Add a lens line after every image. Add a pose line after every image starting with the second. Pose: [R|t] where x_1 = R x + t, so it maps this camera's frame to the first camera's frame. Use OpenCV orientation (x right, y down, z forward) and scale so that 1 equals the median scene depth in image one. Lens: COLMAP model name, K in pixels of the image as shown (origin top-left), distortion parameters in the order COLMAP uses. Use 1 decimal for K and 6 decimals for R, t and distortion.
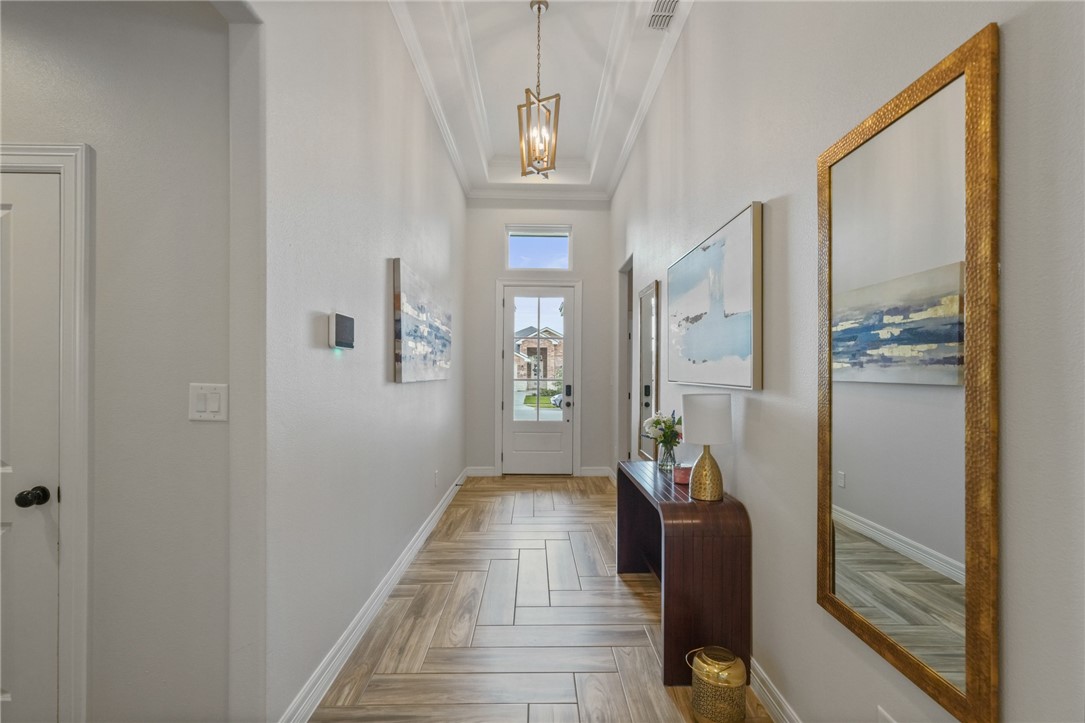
lens RADIAL K [[481.9, 0, 545.7], [0, 481.9, 370.3], [0, 0, 1]] dist [0.002446, 0.001181]
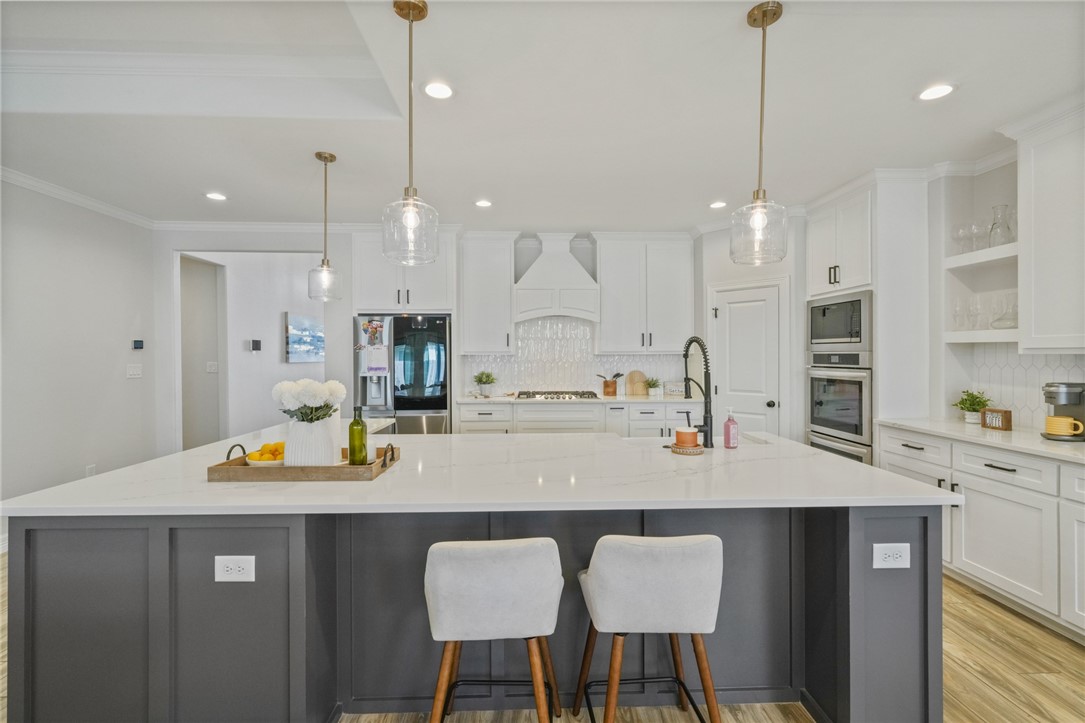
lens RADIAL K [[481.9, 0, 543.7], [0, 481.9, 357.9], [0, 0, 1]] dist [0.002446, 0.001181]
pose [[0.999963, -0.005996, 0.006112, 0.981578], [0.005938, 0.999937, 0.009529, -0.014005], [-0.006169, -0.009493, 0.999936, -1.462470]]
